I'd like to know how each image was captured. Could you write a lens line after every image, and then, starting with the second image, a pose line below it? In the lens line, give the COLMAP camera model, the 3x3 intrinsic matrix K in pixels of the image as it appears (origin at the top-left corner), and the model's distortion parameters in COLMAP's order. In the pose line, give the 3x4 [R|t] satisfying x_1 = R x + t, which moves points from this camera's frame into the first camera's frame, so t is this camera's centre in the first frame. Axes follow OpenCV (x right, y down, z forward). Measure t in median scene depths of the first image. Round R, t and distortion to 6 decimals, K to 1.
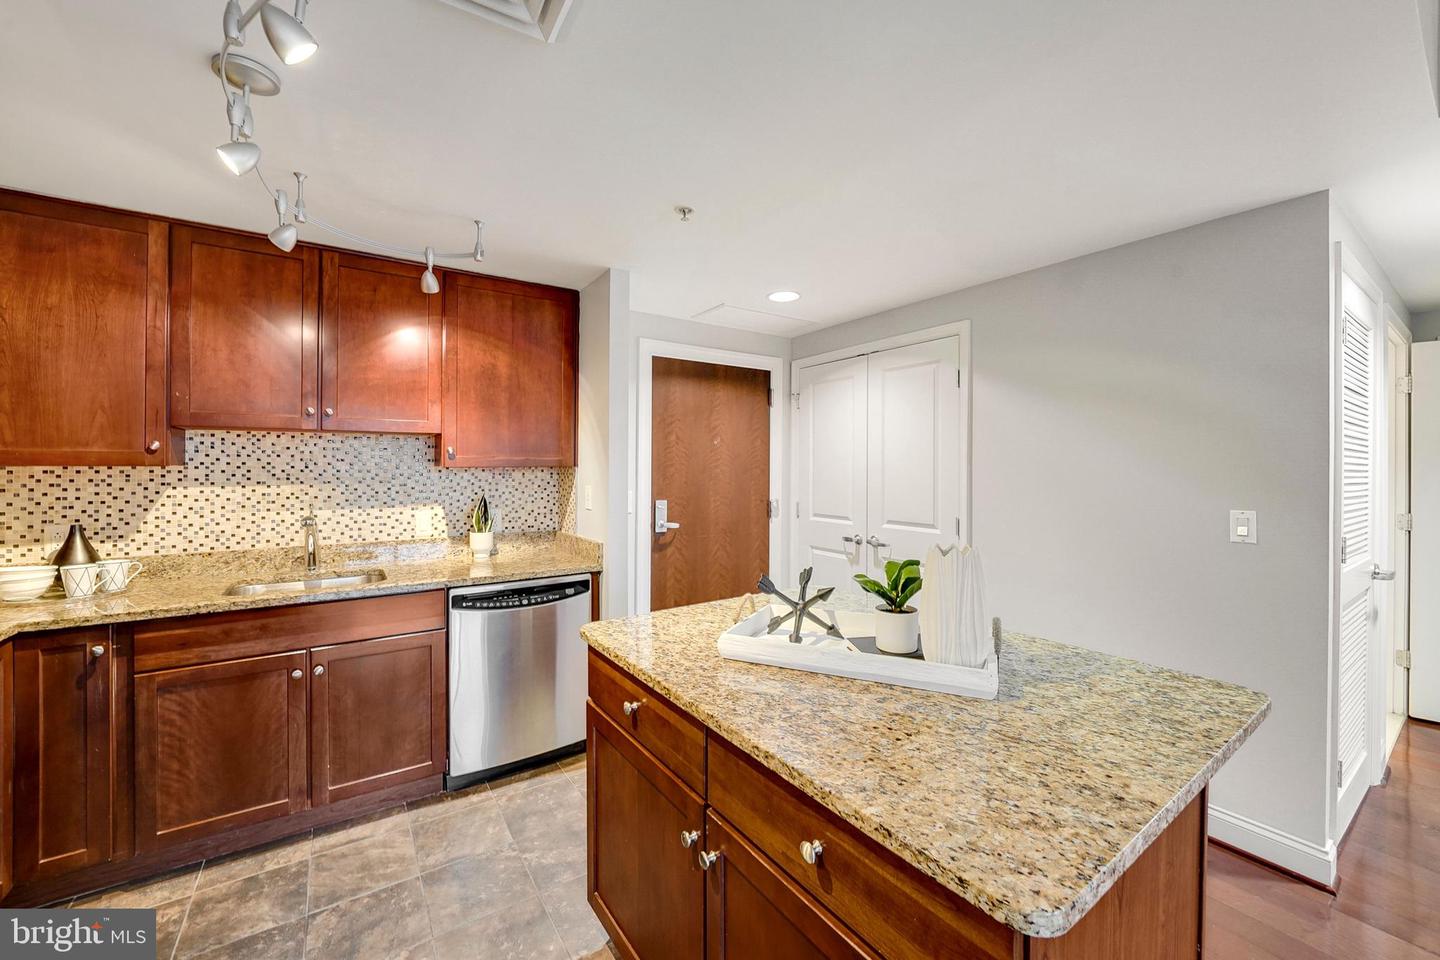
lens RADIAL K [[562.1, 0, 722.2], [0, 562.1, 464.6], [0, 0, 1]] dist [-0.014645, 0.000240]
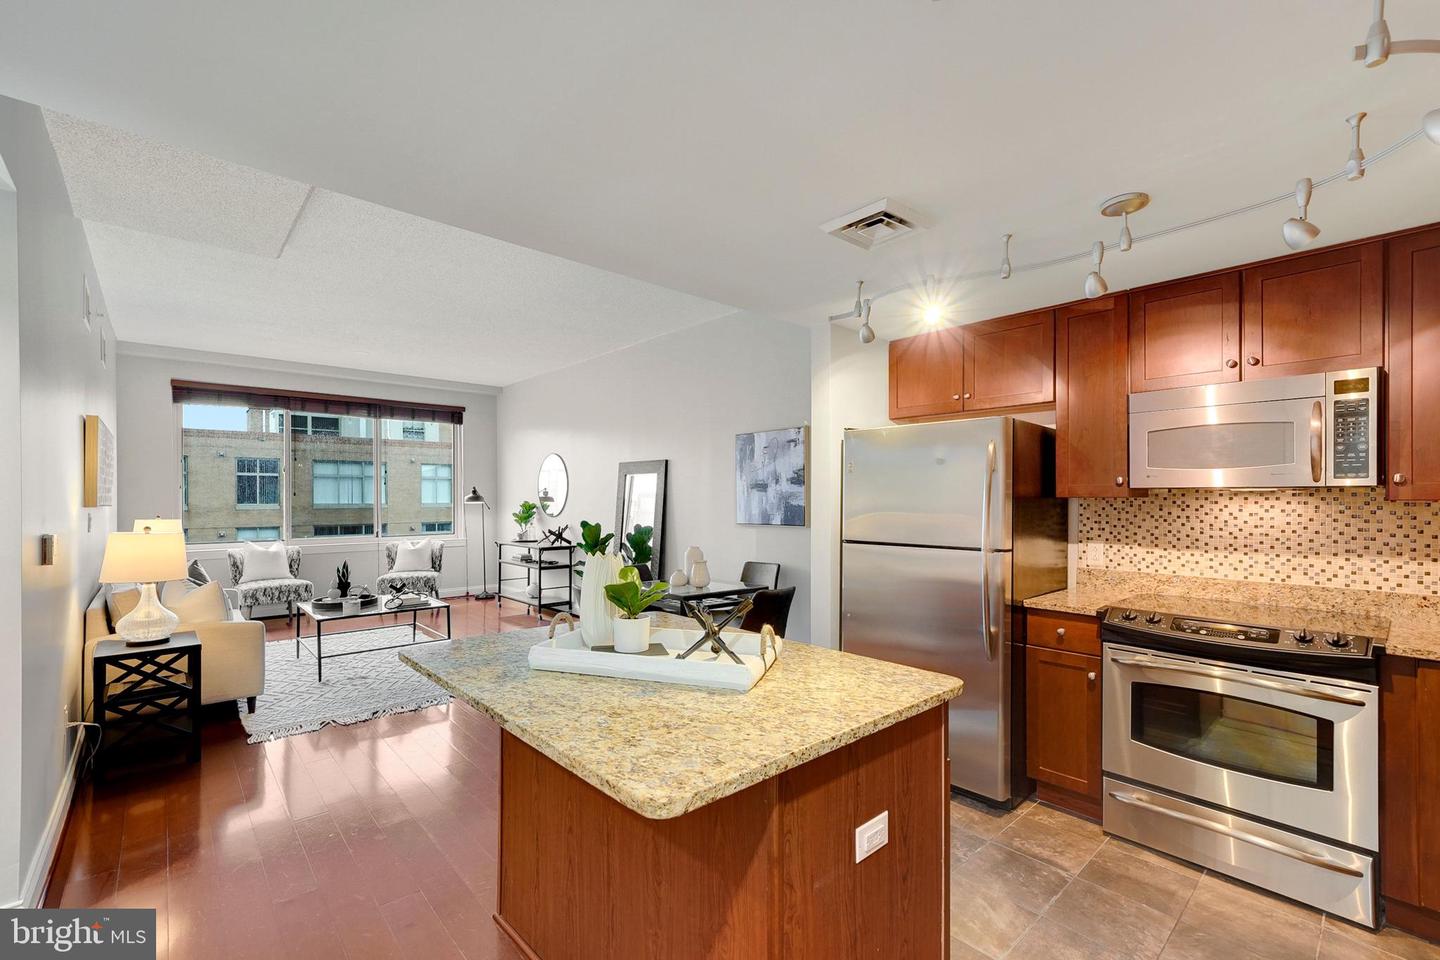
lens RADIAL K [[622.1, 0, 725.2], [0, 622.1, 497.6], [0, 0, 1]] dist [0.008175, -0.000113]
pose [[-0.991182, -0.003420, -0.132462, 0.158578], [-0.003024, 0.999990, -0.003183, 0.006827], [0.132472, -0.002754, -0.991183, 1.266044]]
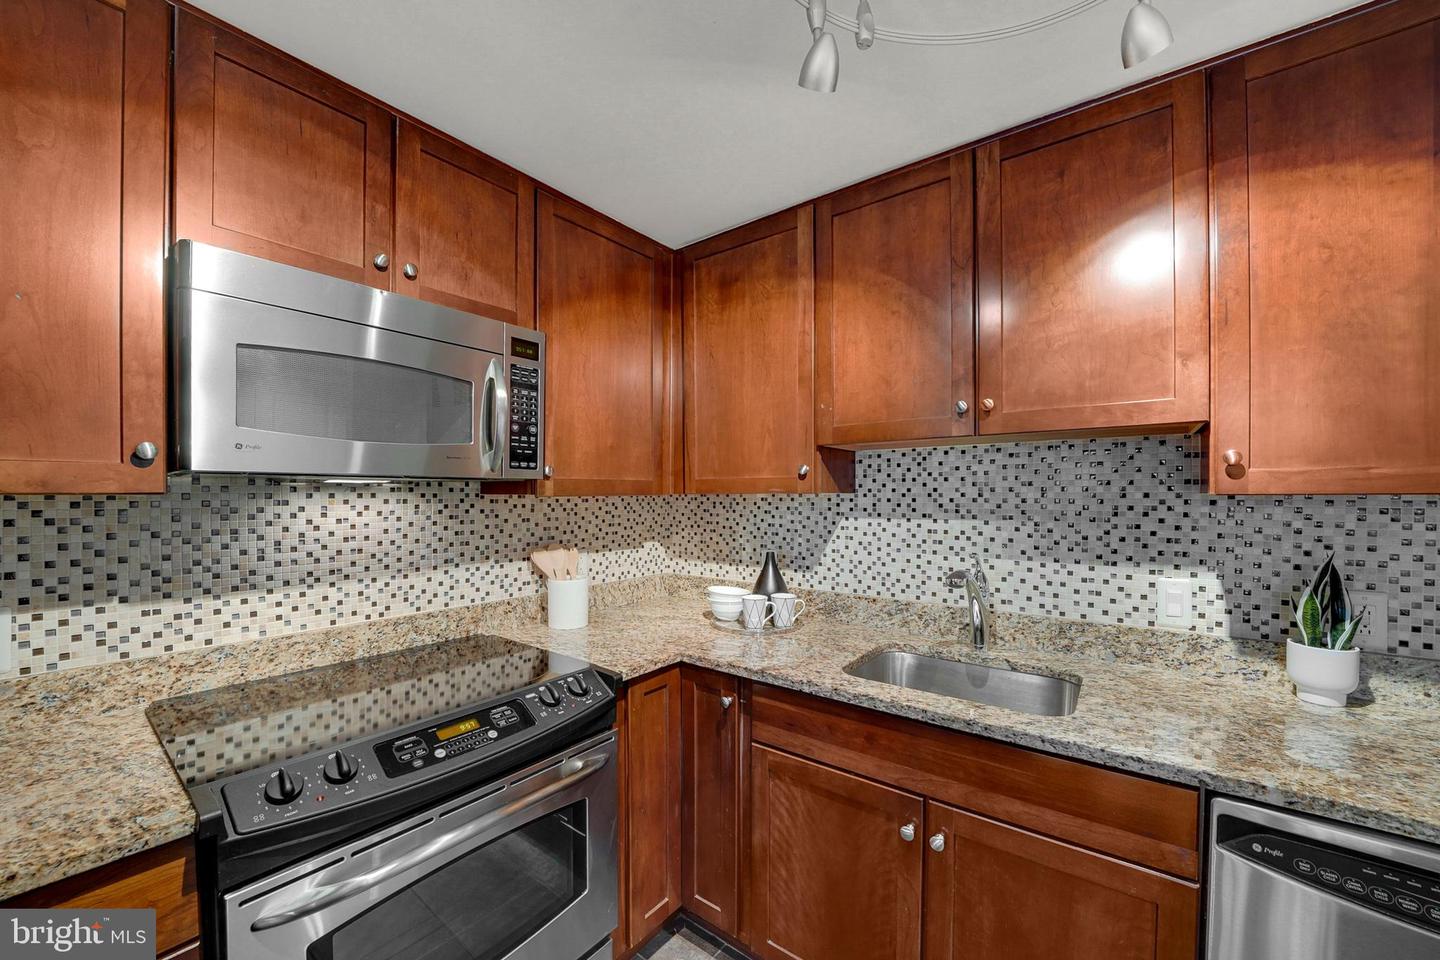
lens RADIAL K [[542.0, 0, 714.9], [0, 542.0, 501.0], [0, 0, 1]] dist [-0.024290, 0.000204]
pose [[0.302397, 0.009431, -0.953135, -0.219163], [0.004531, 0.999926, 0.011331, 0.003523], [0.953171, -0.007746, 0.302332, 0.506274]]
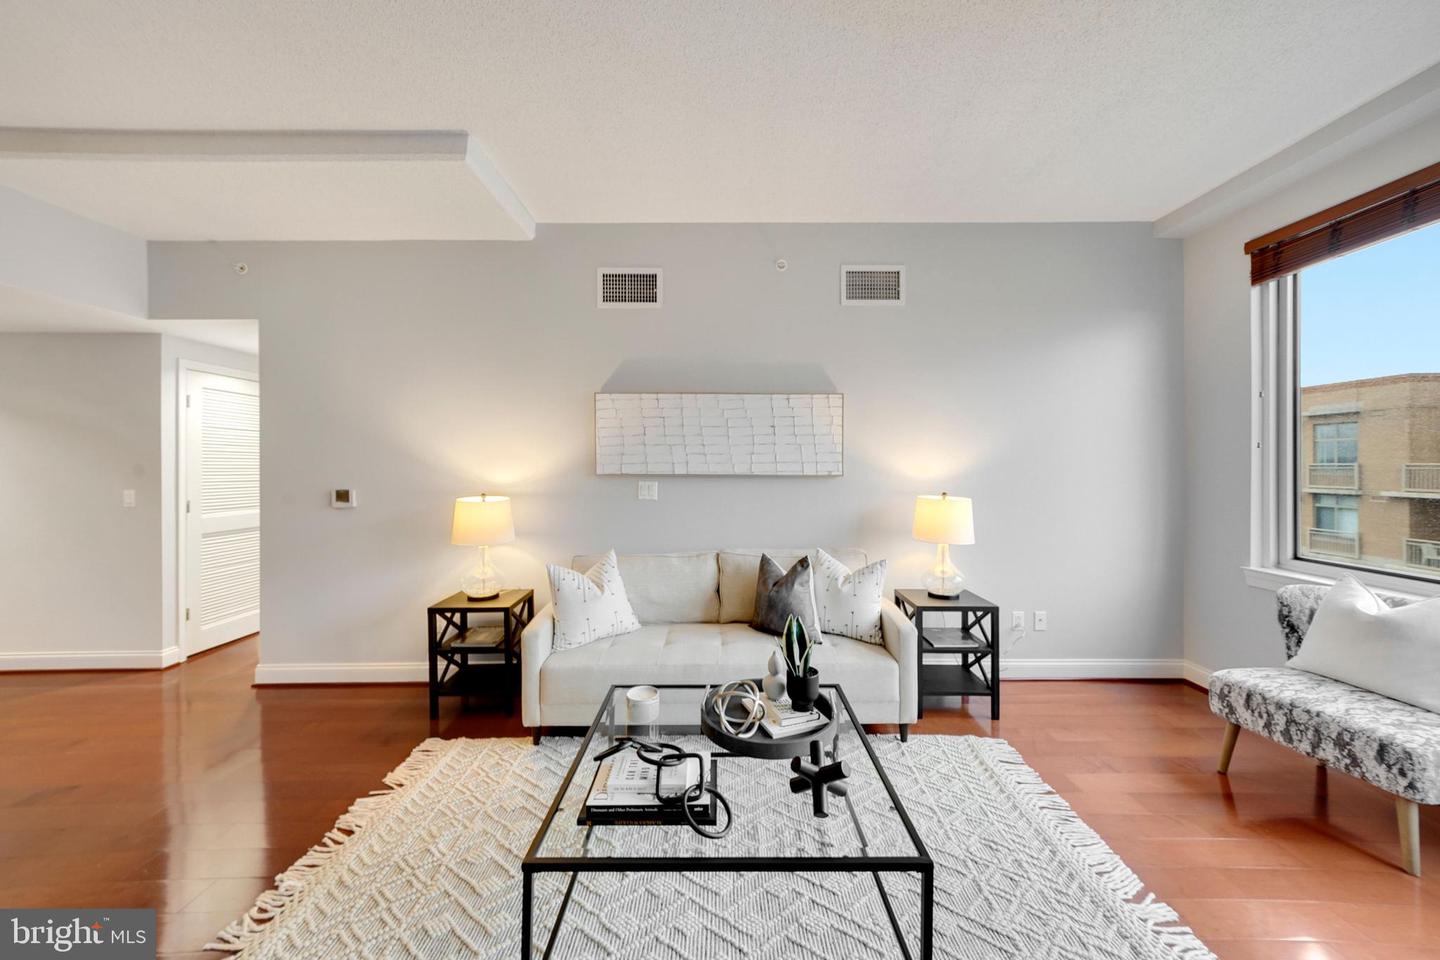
lens RADIAL K [[504.0, 0, 721.7], [0, 504.0, 467.9], [0, 0, 1]] dist [-0.004867, 0.003646]
pose [[0.562110, -0.009818, 0.827004, 0.527375], [0.003023, 0.999947, 0.009817, -0.003830], [-0.827057, -0.003018, 0.562110, -1.350670]]
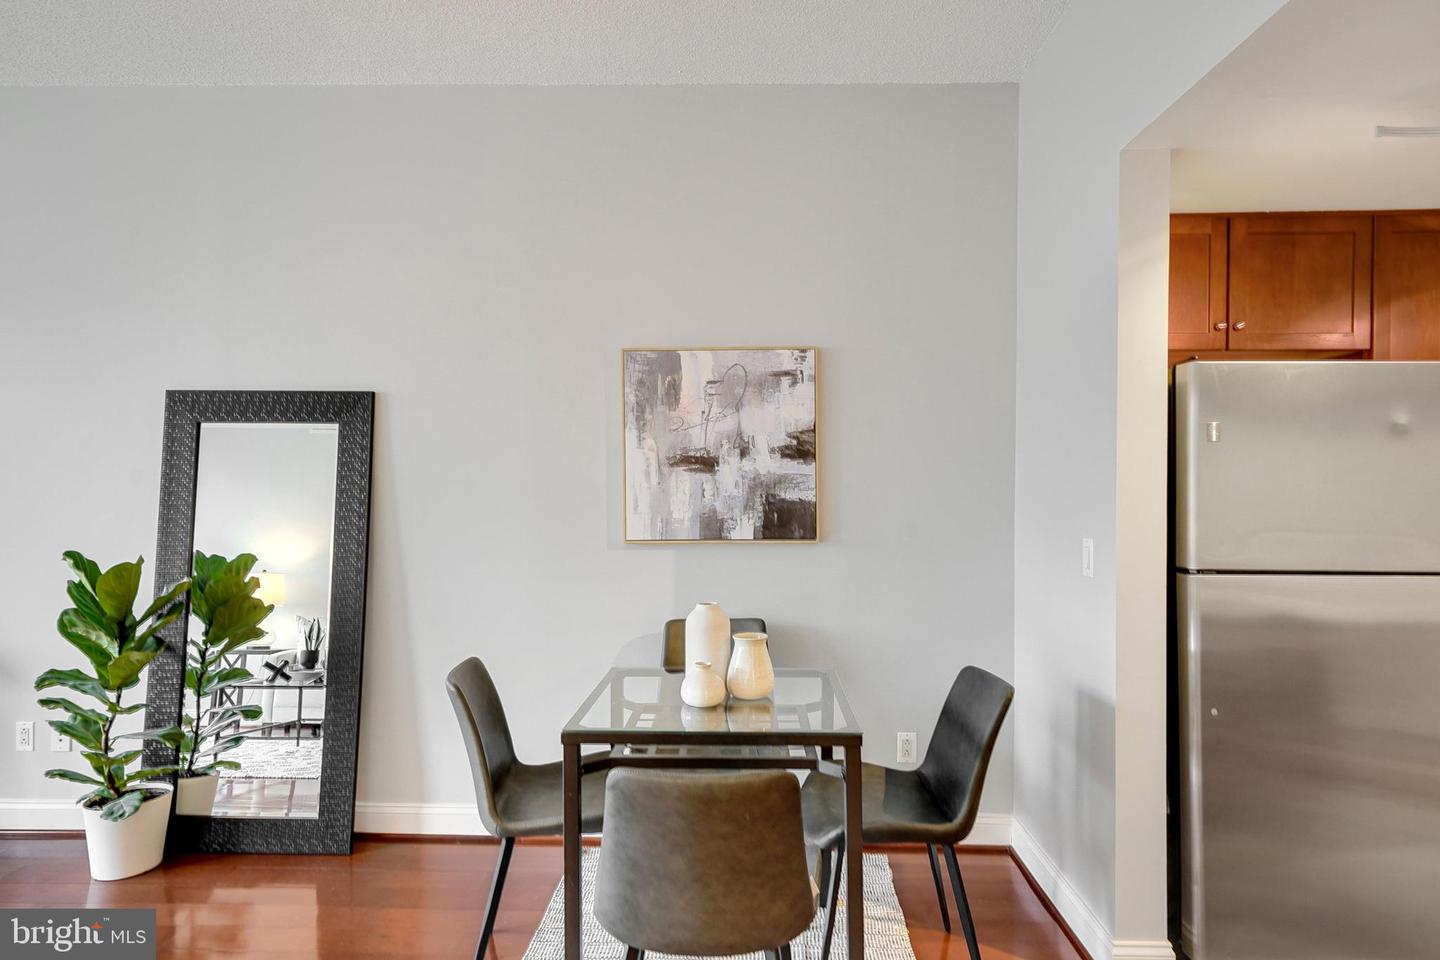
lens RADIAL K [[844.6, 0, 723.2], [0, 844.6, 479.4], [0, 0, 1]] dist [0.024097, 0.002351]
pose [[-0.594835, -0.005504, -0.803829, 0.817174], [-0.002882, 0.999985, -0.004714, -0.002414], [0.803843, -0.000487, -0.594841, 0.117087]]
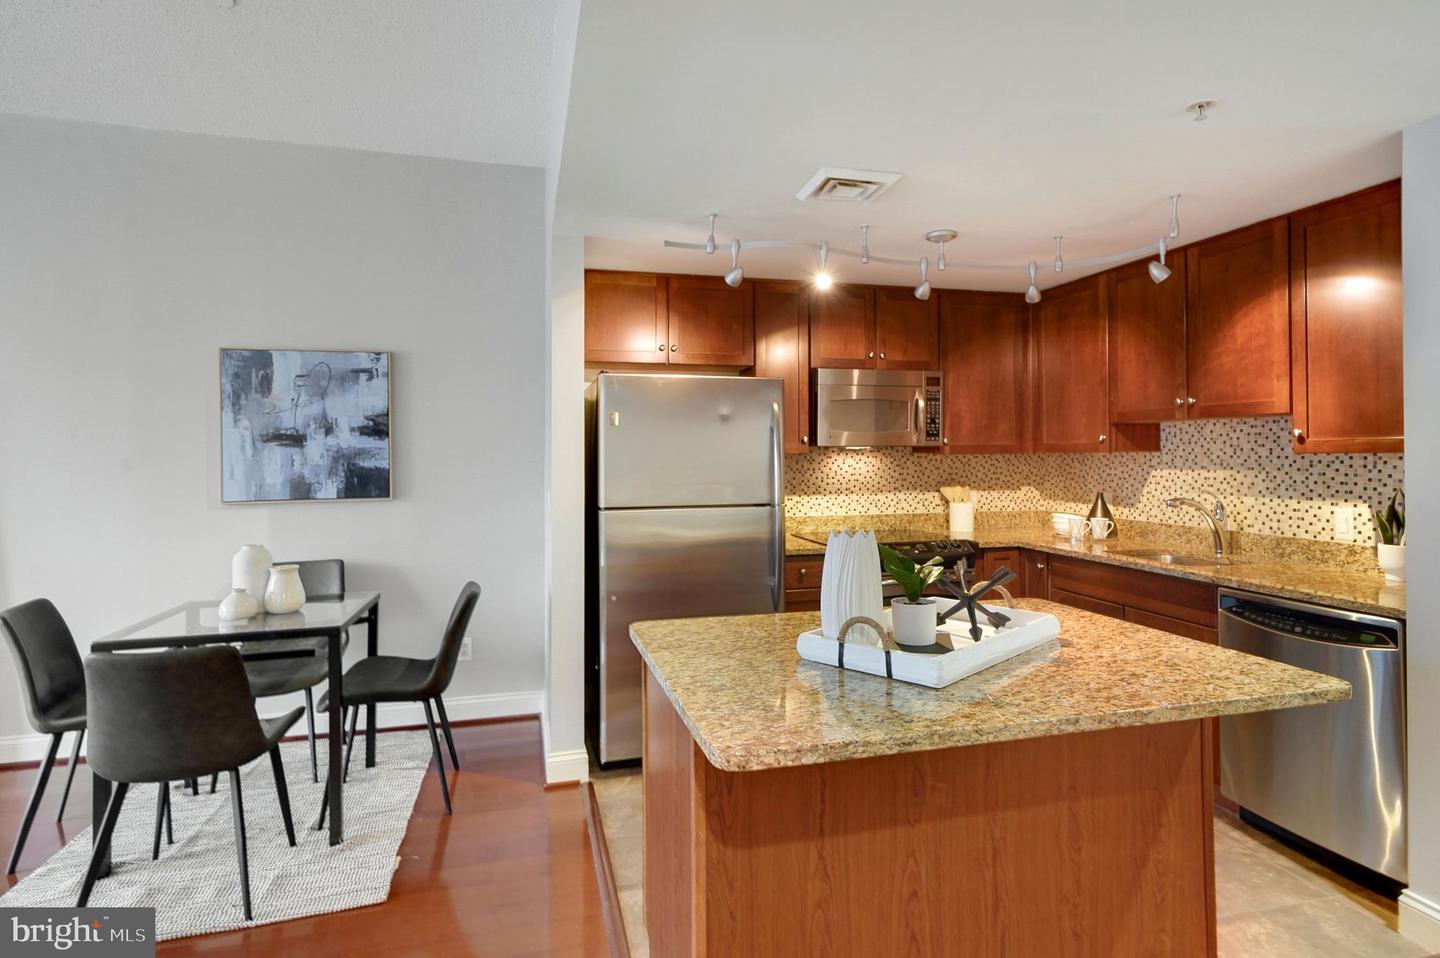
lens RADIAL K [[755.2, 0, 723.9], [0, 755.2, 446.9], [0, 0, 1]] dist [0.014740, 0.000377]
pose [[-0.339919, -0.007682, -0.940423, 0.900063], [0.006567, 0.999923, -0.010542, 0.002136], [0.940432, -0.009759, -0.339842, 0.621811]]
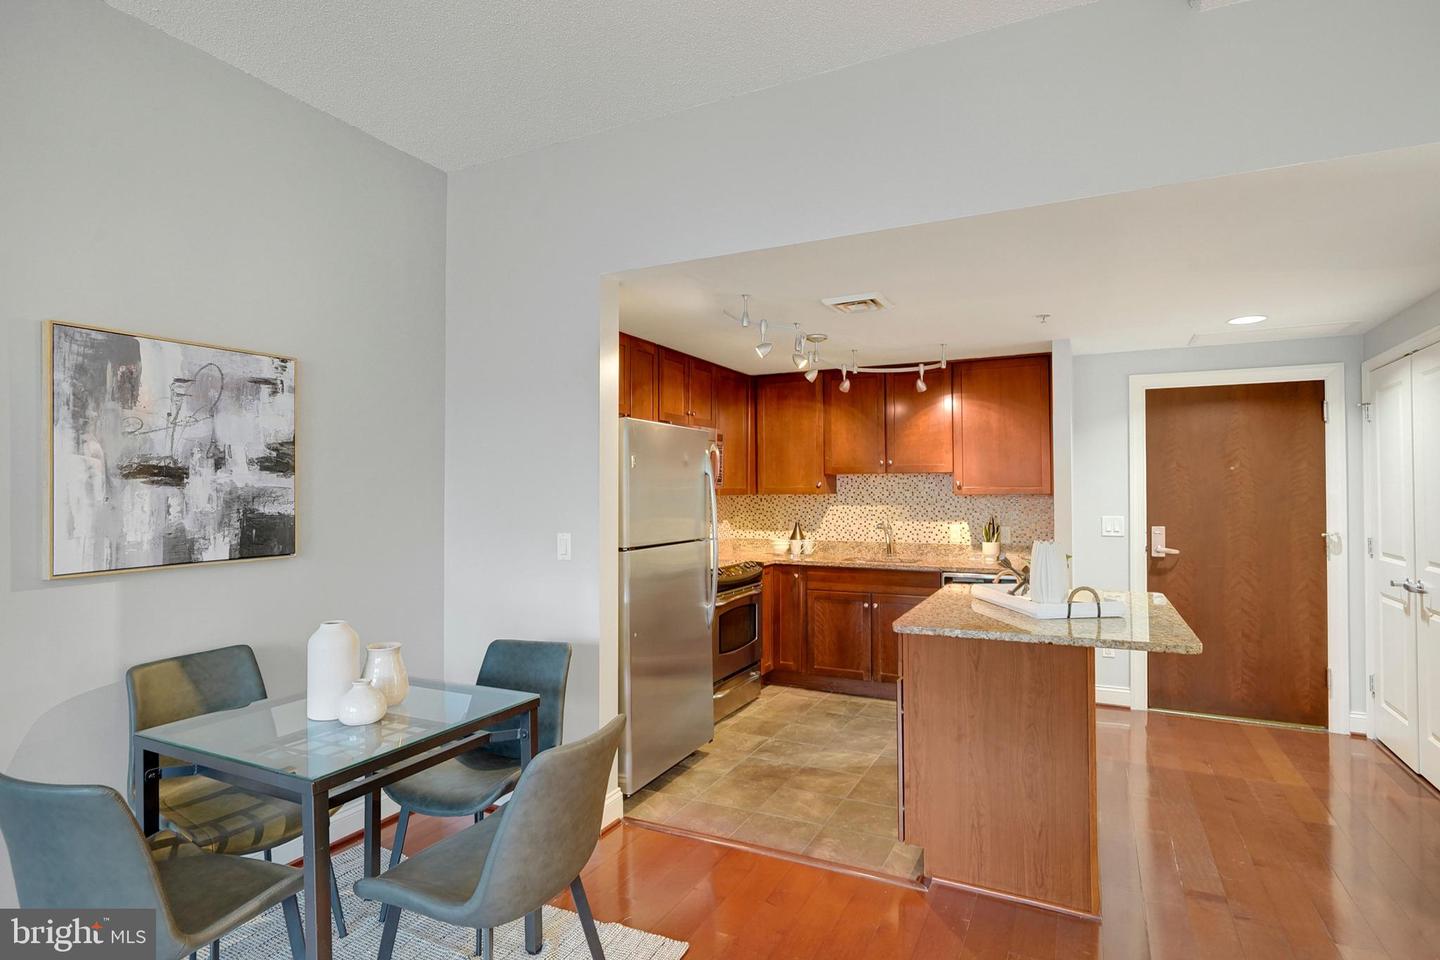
lens RADIAL K [[741.1, 0, 719.7], [0, 741.1, 475.4], [0, 0, 1]] dist [-0.014022, 0.000865]
pose [[0.480952, -0.022056, -0.876469, 0.978441], [0.005558, 0.999740, -0.022108, -0.007014], [0.876729, 0.005762, 0.480950, -0.520574]]
